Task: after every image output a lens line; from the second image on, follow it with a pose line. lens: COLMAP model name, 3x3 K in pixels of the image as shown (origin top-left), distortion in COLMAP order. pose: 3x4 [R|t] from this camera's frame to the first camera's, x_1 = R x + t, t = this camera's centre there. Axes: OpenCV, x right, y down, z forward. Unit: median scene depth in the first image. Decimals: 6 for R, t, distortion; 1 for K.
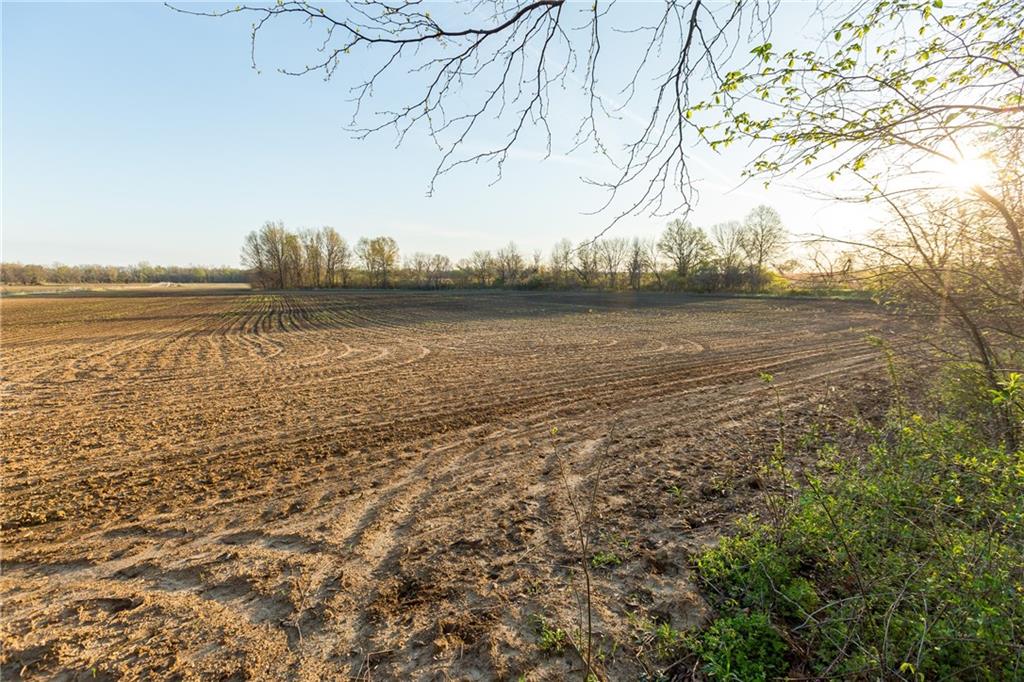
lens RADIAL K [[463.3, 0, 507.2], [0, 463.3, 338.3], [0, 0, 1]] dist [0.004809, -0.000353]
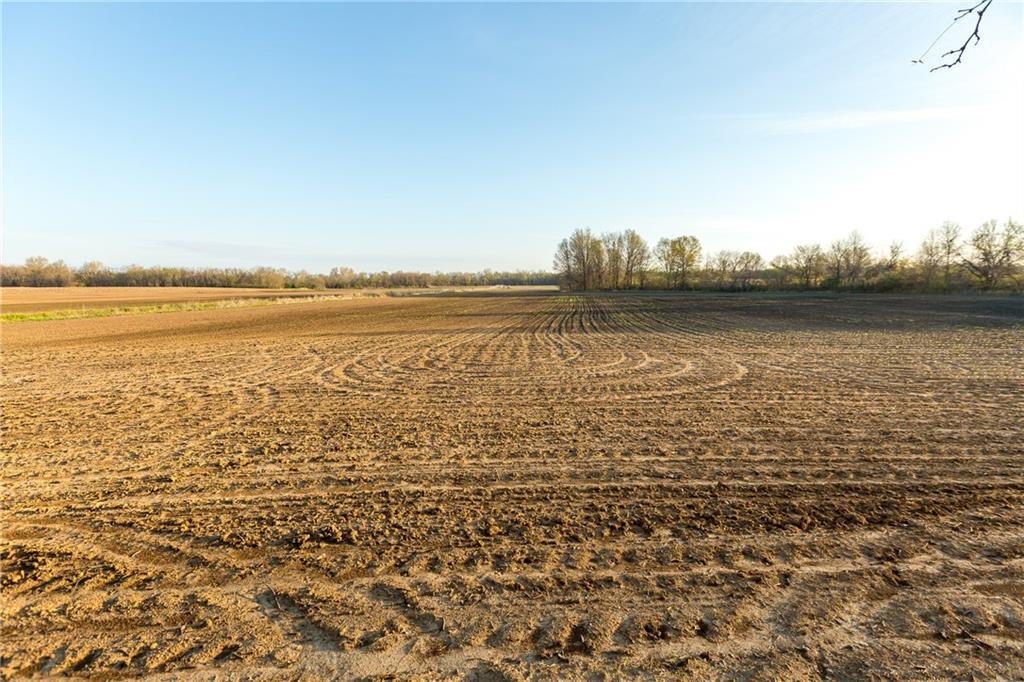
lens RADIAL K [[457.7, 0, 512.0], [0, 457.7, 341.0], [0, 0, 1]] dist [0.003242, 0.000155]
pose [[0.821540, 0.063323, -0.566624, -0.032194], [-0.060949, 0.997872, 0.023148, -0.009050], [0.566884, 0.015518, 0.823651, 0.067695]]
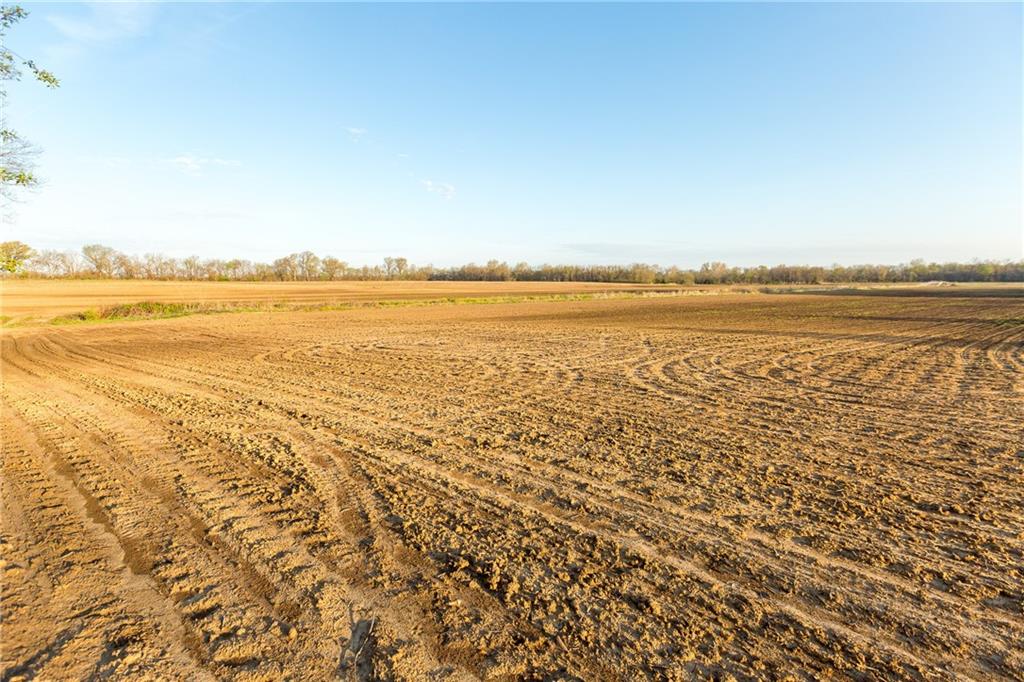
lens RADIAL K [[463.3, 0, 507.2], [0, 463.3, 338.3], [0, 0, 1]] dist [0.004809, -0.000353]
pose [[0.191290, 0.116149, -0.974637, -0.058377], [-0.116130, 0.988678, 0.095029, -0.006250], [0.974639, 0.095006, 0.202613, 0.134665]]
